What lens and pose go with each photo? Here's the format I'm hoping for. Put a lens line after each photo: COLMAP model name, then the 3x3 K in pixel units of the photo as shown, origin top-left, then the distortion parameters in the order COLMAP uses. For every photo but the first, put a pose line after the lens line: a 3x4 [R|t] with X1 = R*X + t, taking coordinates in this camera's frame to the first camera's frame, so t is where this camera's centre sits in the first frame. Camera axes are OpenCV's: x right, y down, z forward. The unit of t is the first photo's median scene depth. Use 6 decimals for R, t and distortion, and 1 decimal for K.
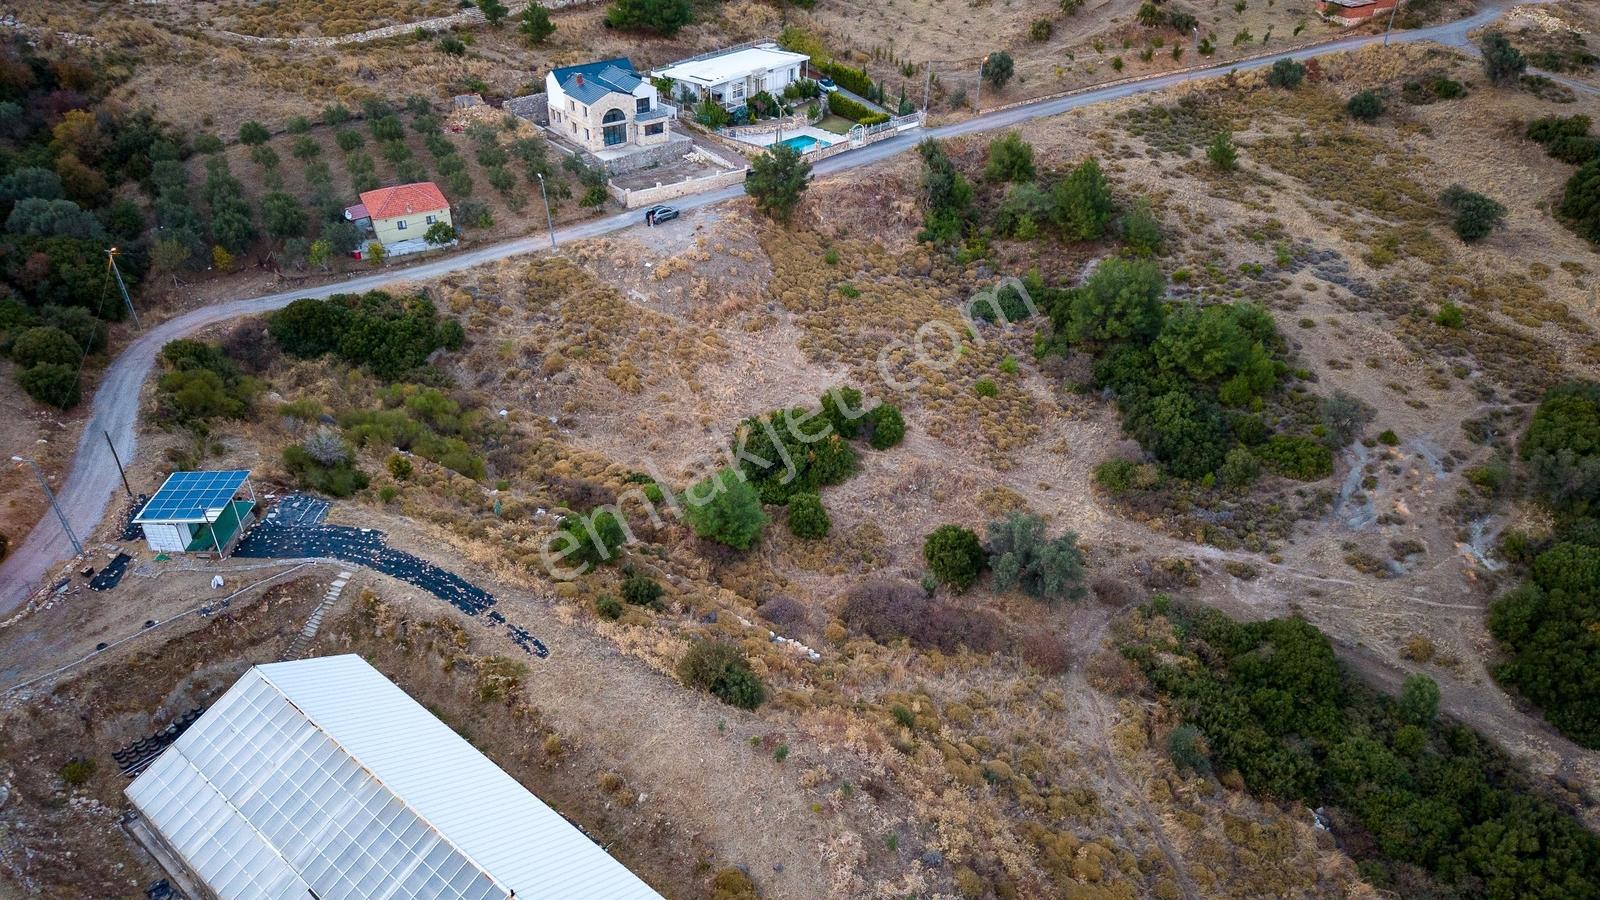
lens RADIAL K [[1073.5, 0, 800.0], [0, 1073.5, 450.0], [0, 0, 1]] dist [0.006632, -0.001019]
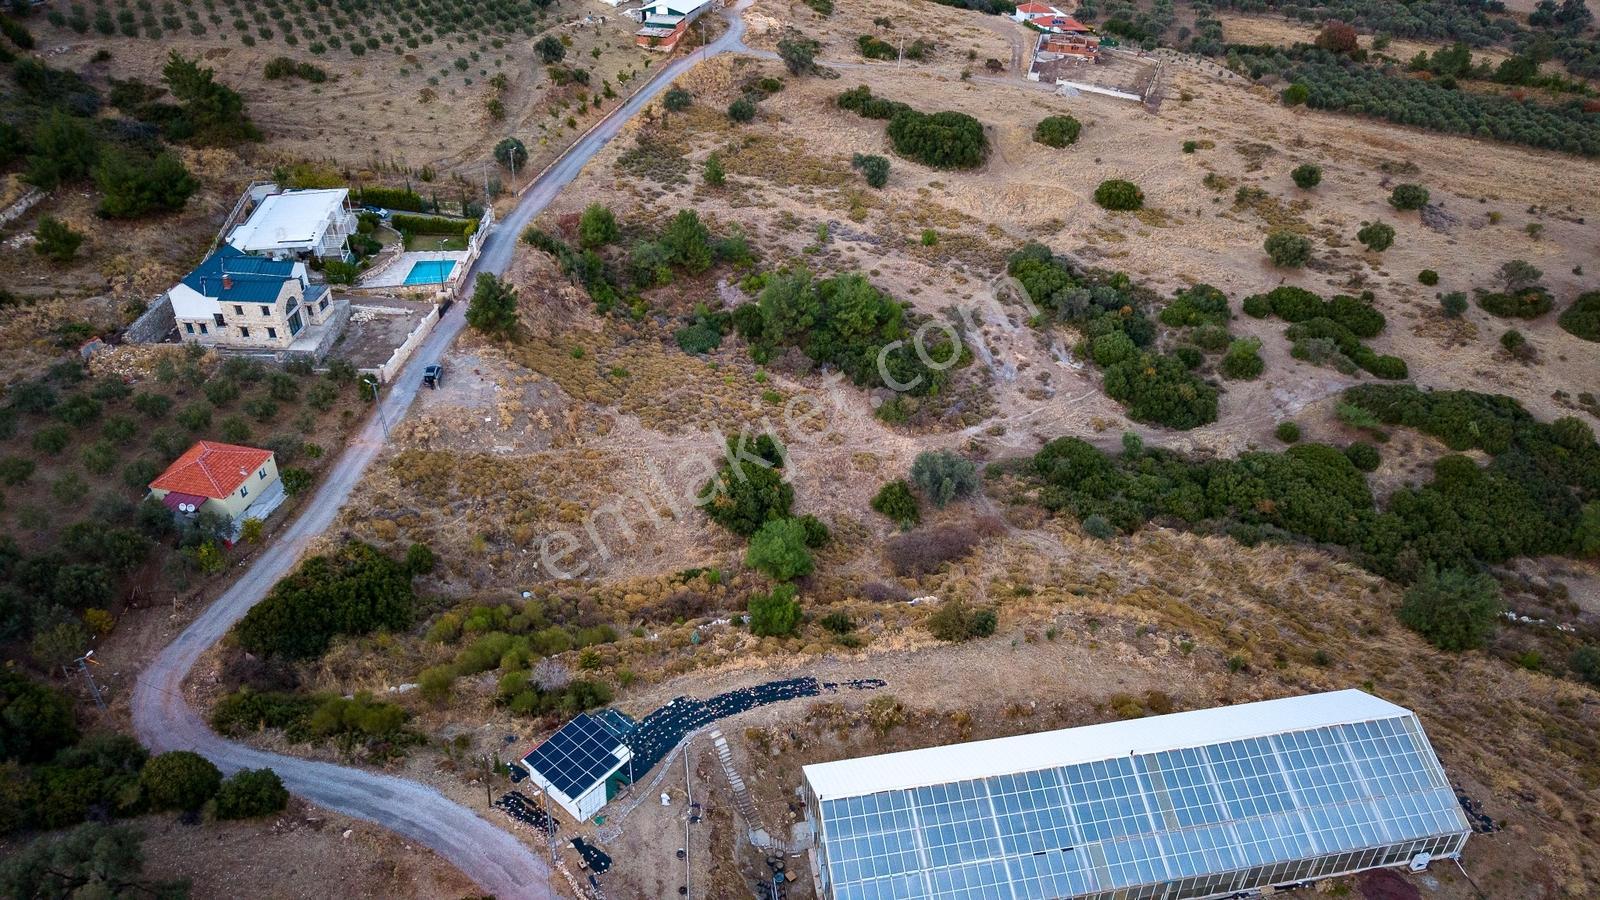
lens RADIAL K [[1068.8, 0, 795.9], [0, 1068.8, 449.9], [0, 0, 1]] dist [0.030396, -0.031545]
pose [[0.651489, -0.423206, 0.629649, -0.622729], [0.417587, 0.892951, 0.168108, -0.200048], [-0.633390, 0.153413, 0.758473, 0.028110]]
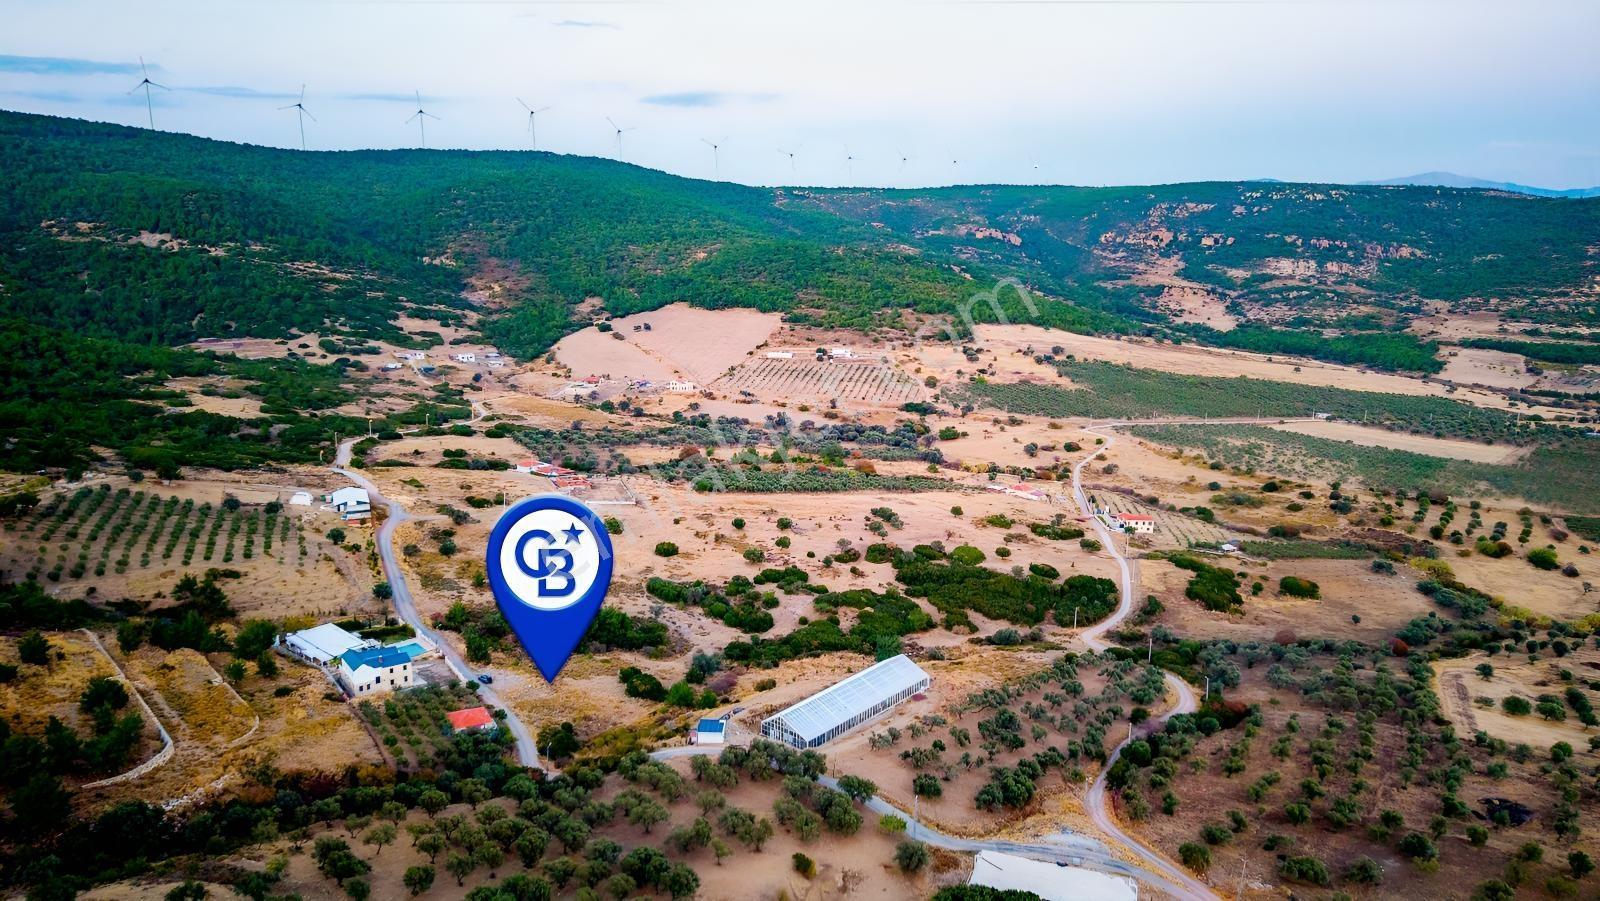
lens RADIAL K [[1085.3, 0, 800.0], [0, 1085.3, 450.5], [0, 0, 1]] dist [0.054261, -0.085646]
pose [[0.035917, -0.223513, 0.974039, -2.262956], [0.550059, 0.818164, 0.167462, -0.656676], [-0.834353, 0.529764, 0.152331, -0.076440]]
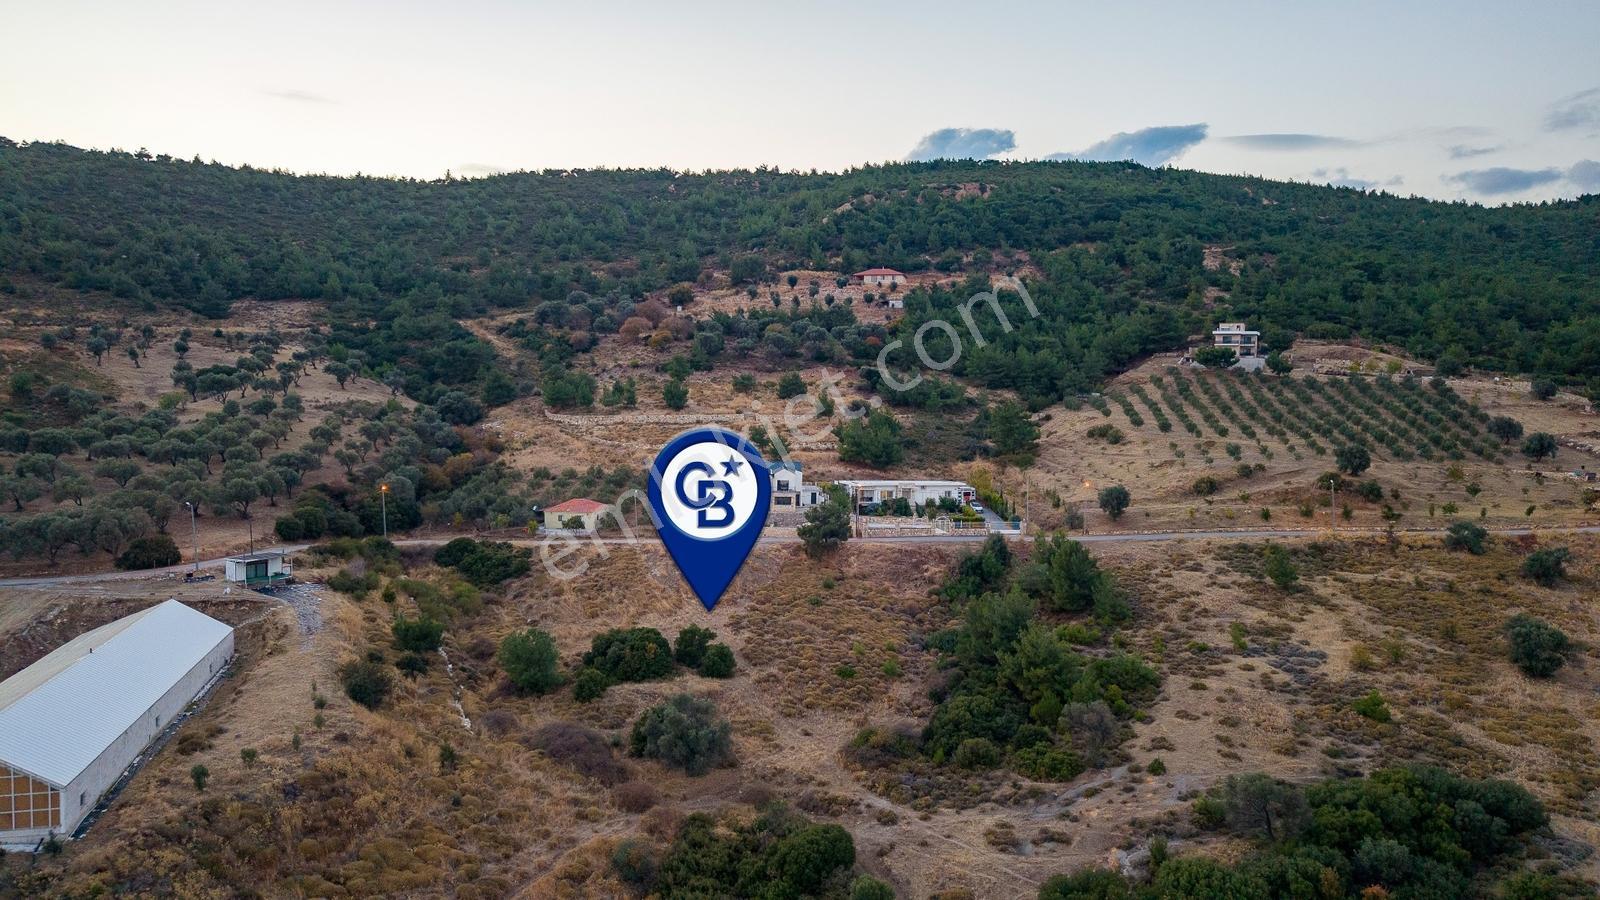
lens RADIAL K [[1073.5, 0, 800.0], [0, 1073.5, 450.0], [0, 0, 1]] dist [0.006632, -0.001019]
pose [[0.812155, 0.026516, -0.582839, 0.771193], [-0.323936, 0.851341, -0.412655, 0.218087], [0.485253, 0.523942, 0.700010, 0.068073]]
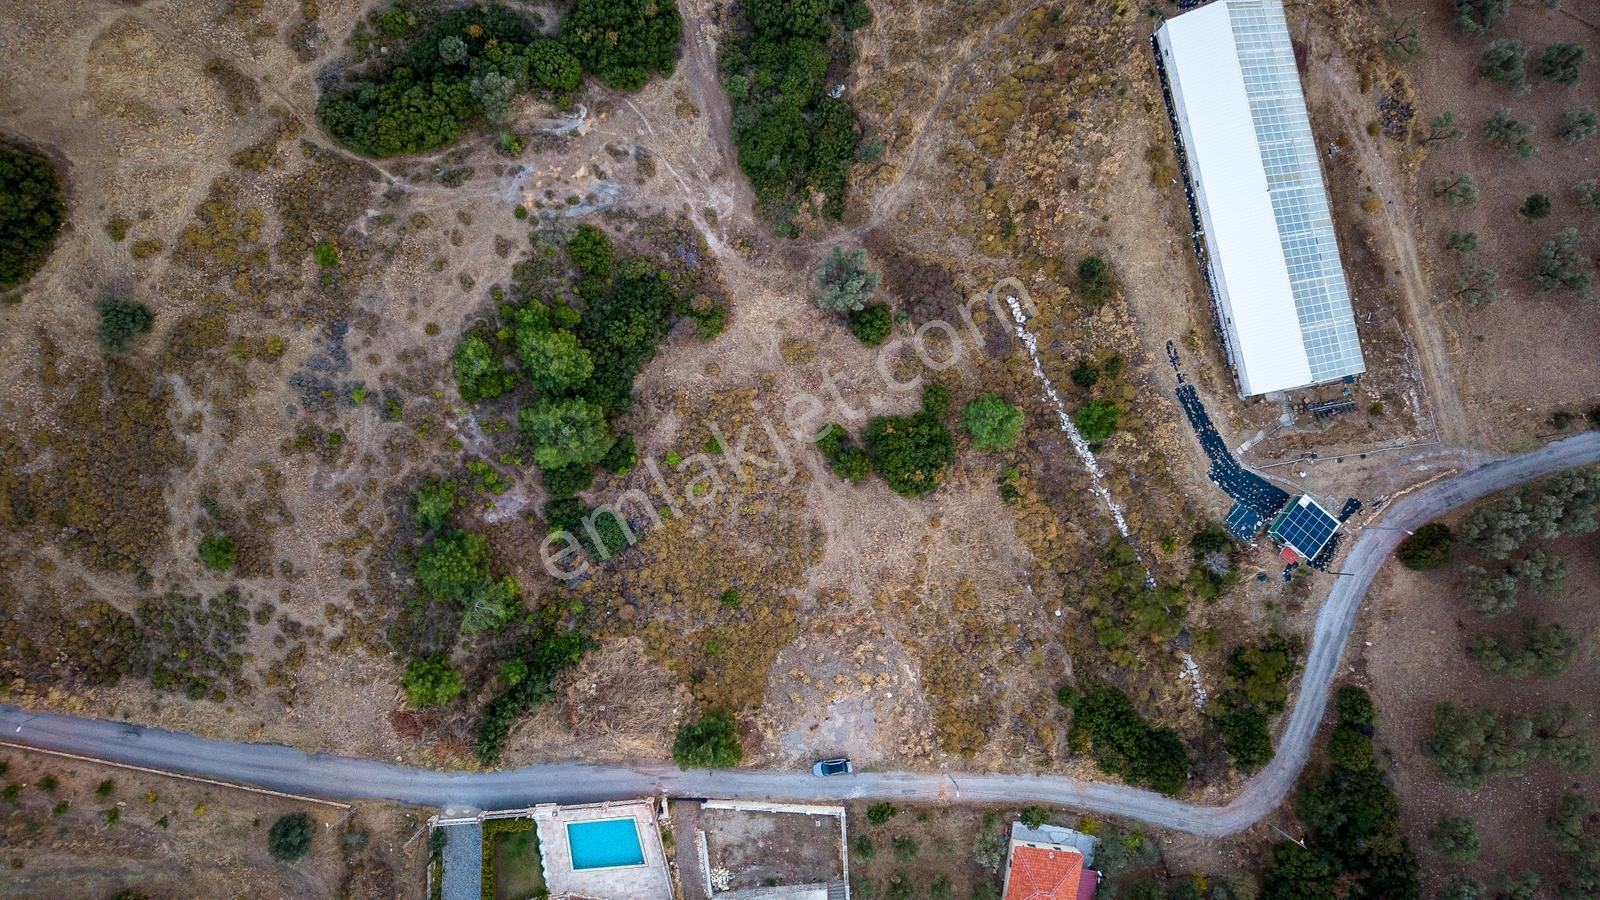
lens RADIAL K [[1068.8, 0, 795.9], [0, 1068.8, 449.9], [0, 0, 1]] dist [0.030396, -0.031545]
pose [[-0.781659, -0.623442, -0.018148, 0.118842], [0.331864, -0.440368, 0.834232, -1.047205], [-0.528087, 0.646062, 0.551116, 0.268128]]
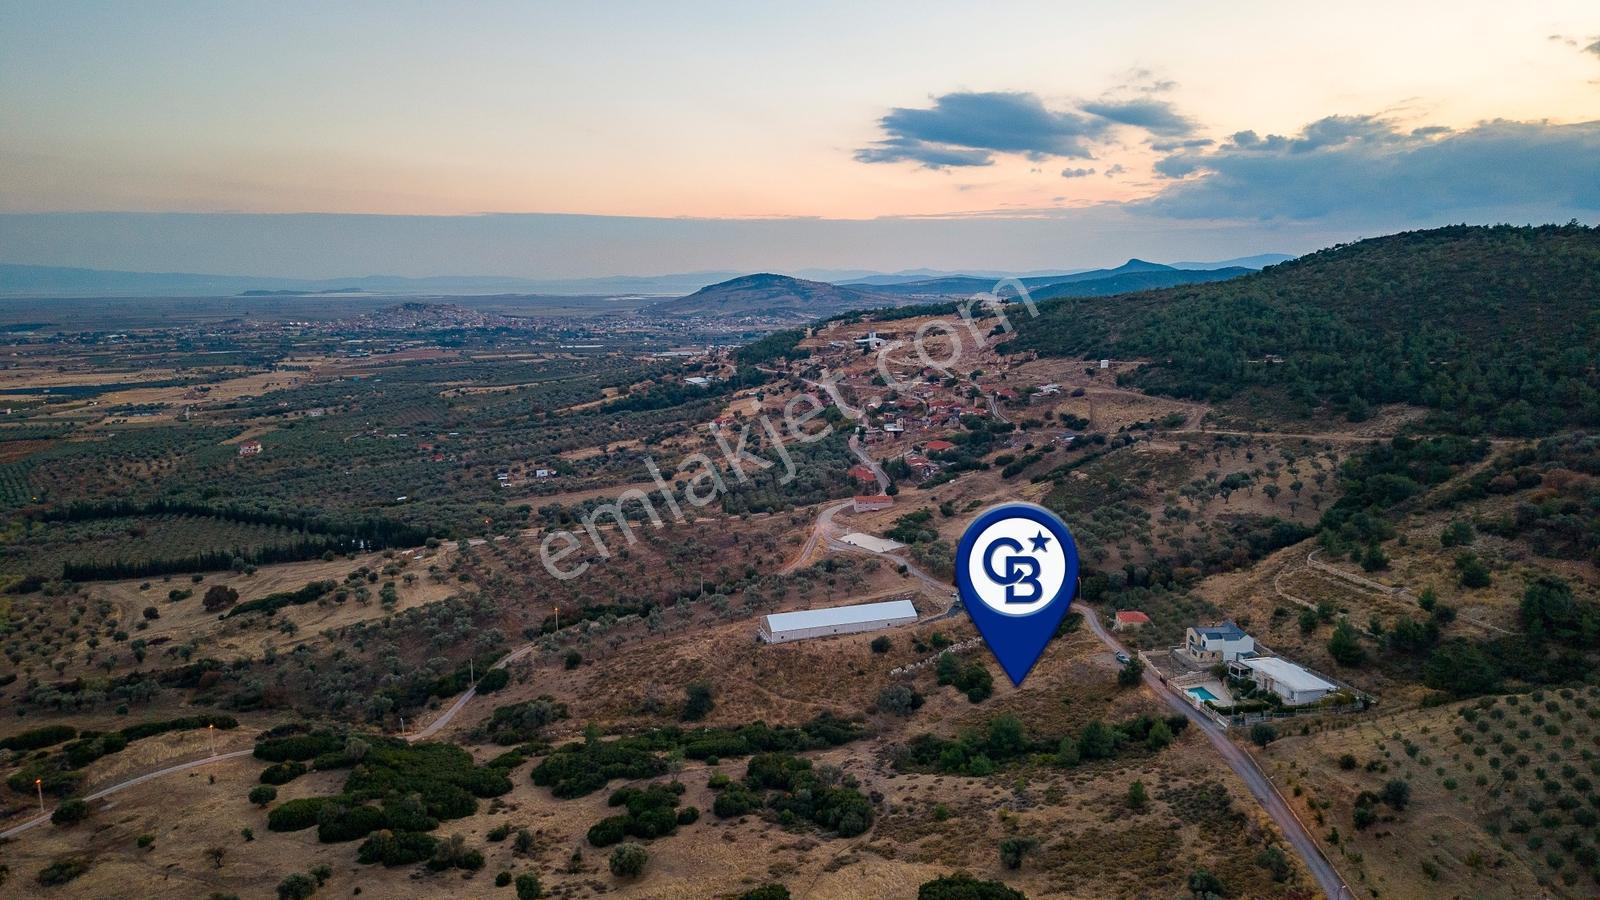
lens RADIAL K [[1068.0, 0, 796.9], [0, 1068.0, 447.1], [0, 0, 1]] dist [0.055269, -0.084167]
pose [[-0.557357, 0.118816, -0.821728, 2.294078], [-0.462161, 0.777807, 0.425937, -1.344208], [0.689754, 0.617170, -0.378604, 1.208654]]
